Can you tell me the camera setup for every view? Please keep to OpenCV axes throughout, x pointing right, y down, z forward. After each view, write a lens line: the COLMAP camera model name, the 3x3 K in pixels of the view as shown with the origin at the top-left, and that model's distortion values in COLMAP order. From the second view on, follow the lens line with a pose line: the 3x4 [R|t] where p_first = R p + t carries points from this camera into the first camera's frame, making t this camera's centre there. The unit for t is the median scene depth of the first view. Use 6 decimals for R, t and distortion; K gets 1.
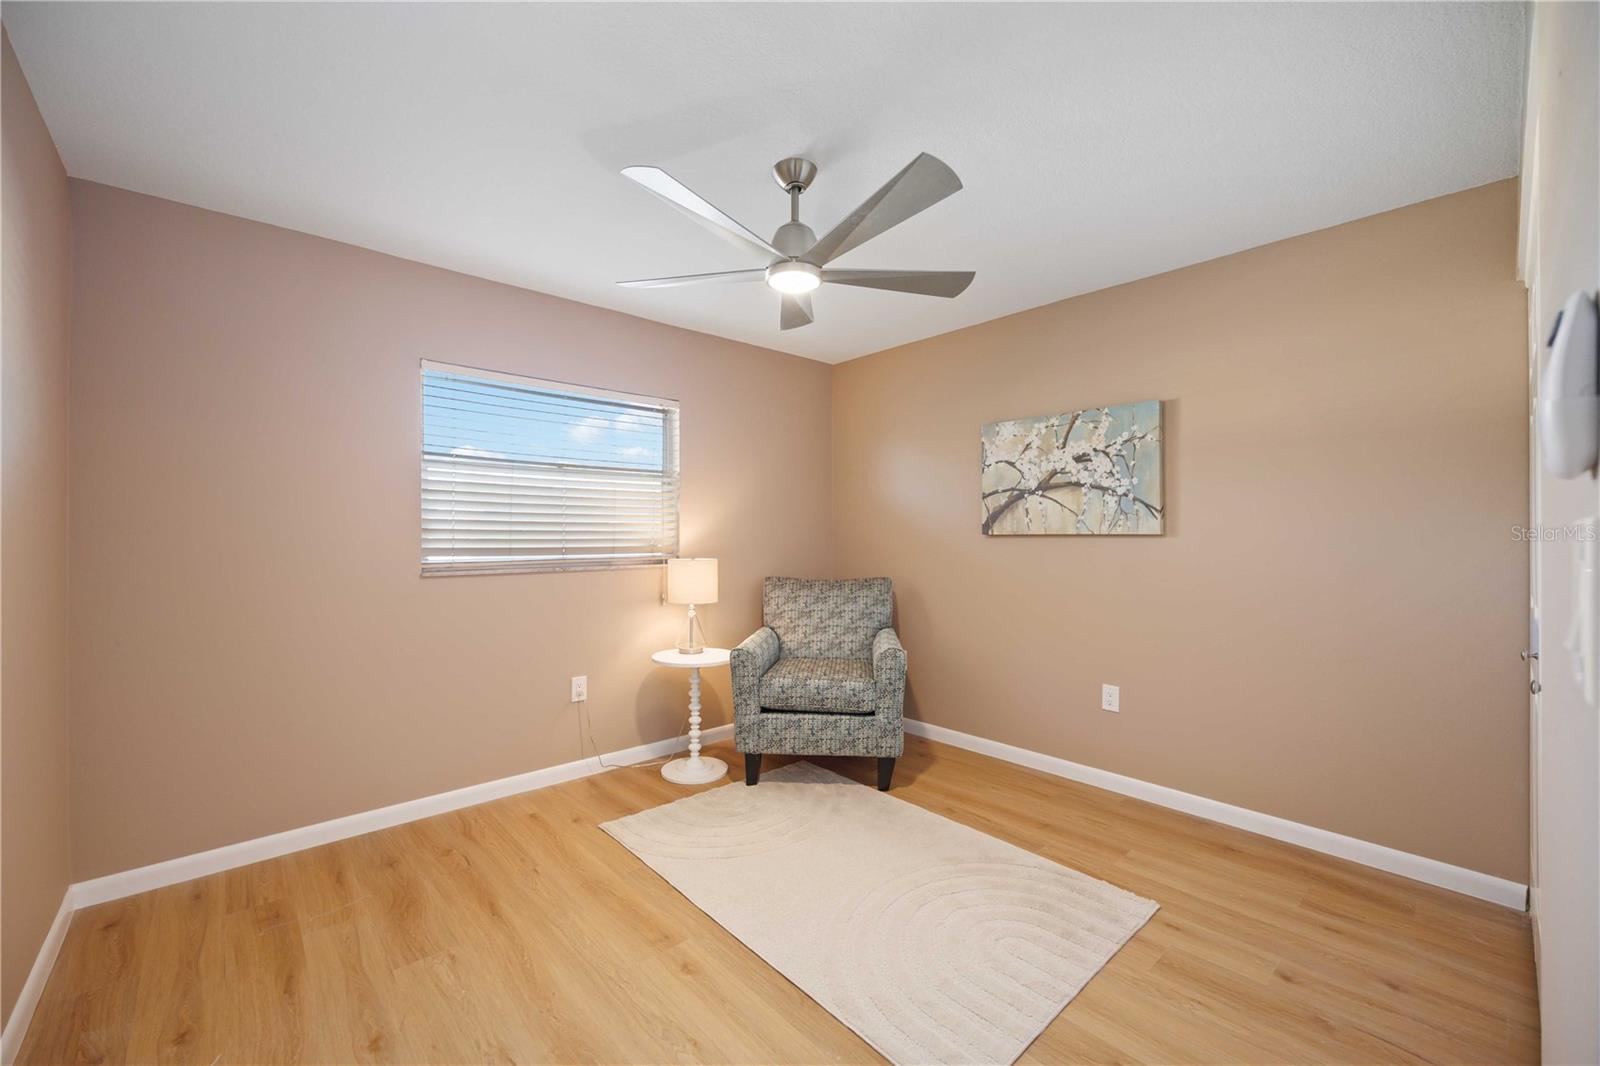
lens RADIAL K [[640.1, 0, 796.7], [0, 640.1, 537.9], [0, 0, 1]] dist [-0.001997, -0.000242]
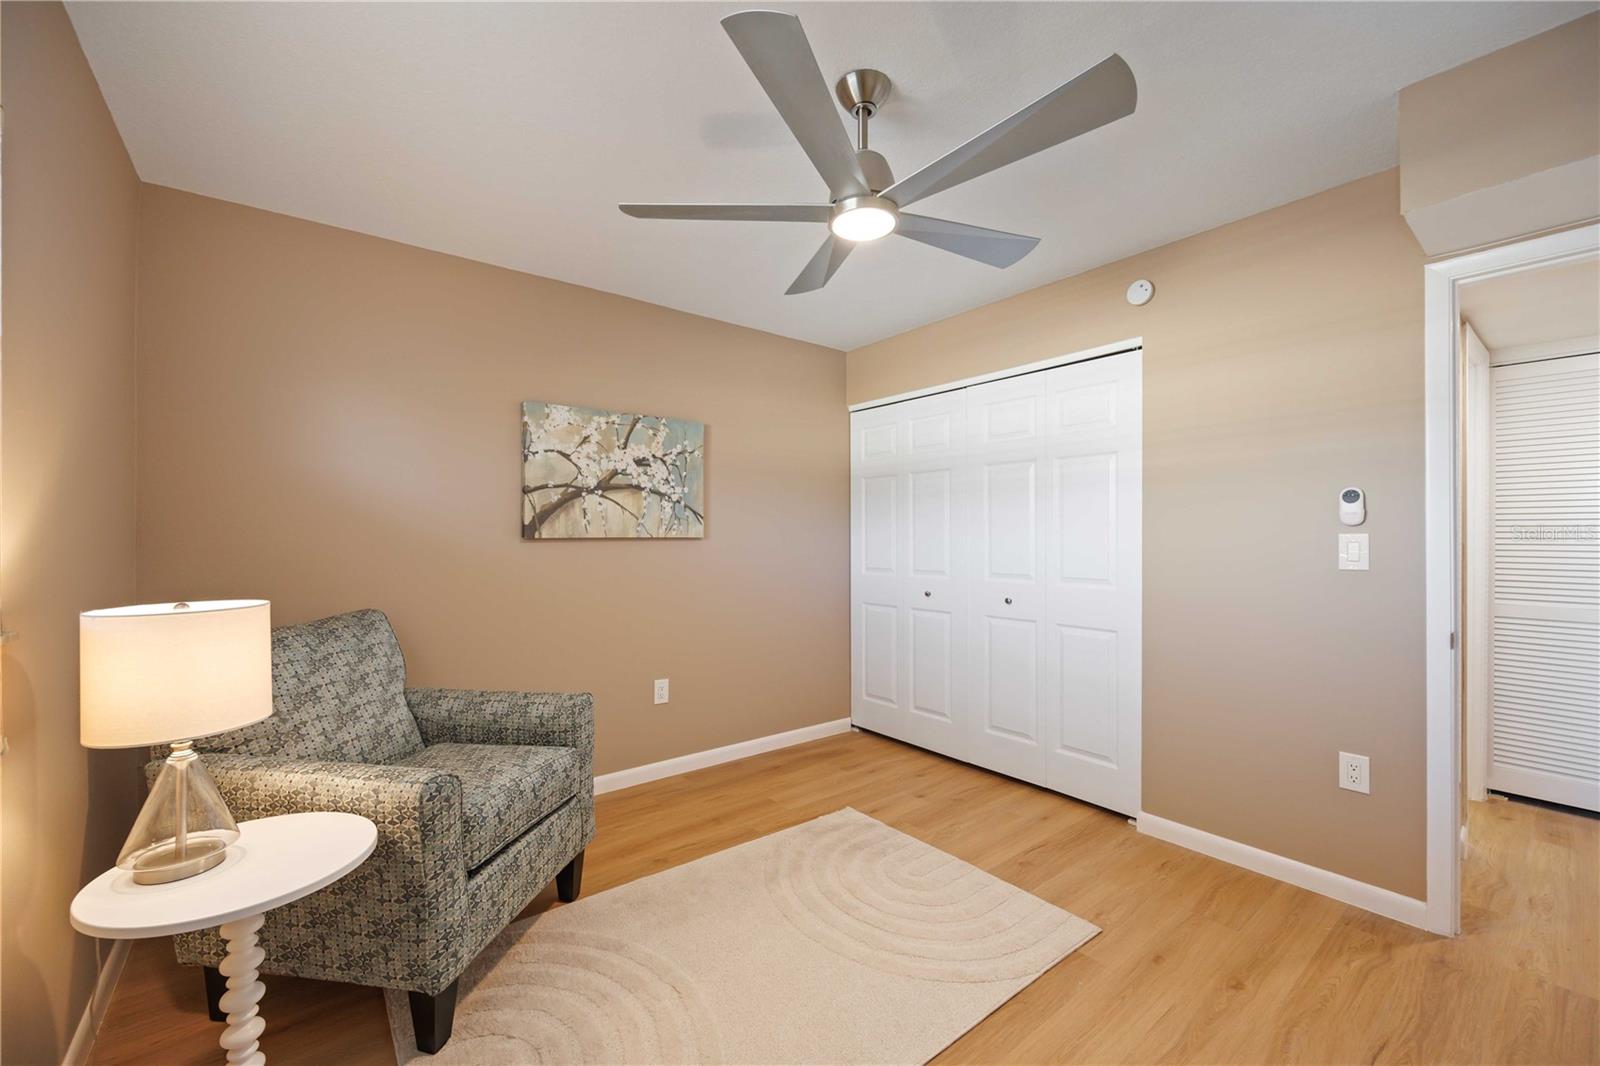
lens RADIAL K [[640.1, 0, 796.7], [0, 640.1, 537.9], [0, 0, 1]] dist [-0.001997, -0.000242]
pose [[0.060027, -0.000157, 0.998197, -0.545146], [0.008140, 0.999967, -0.000333, -0.002714], [-0.998164, 0.008145, 0.060026, 0.692819]]
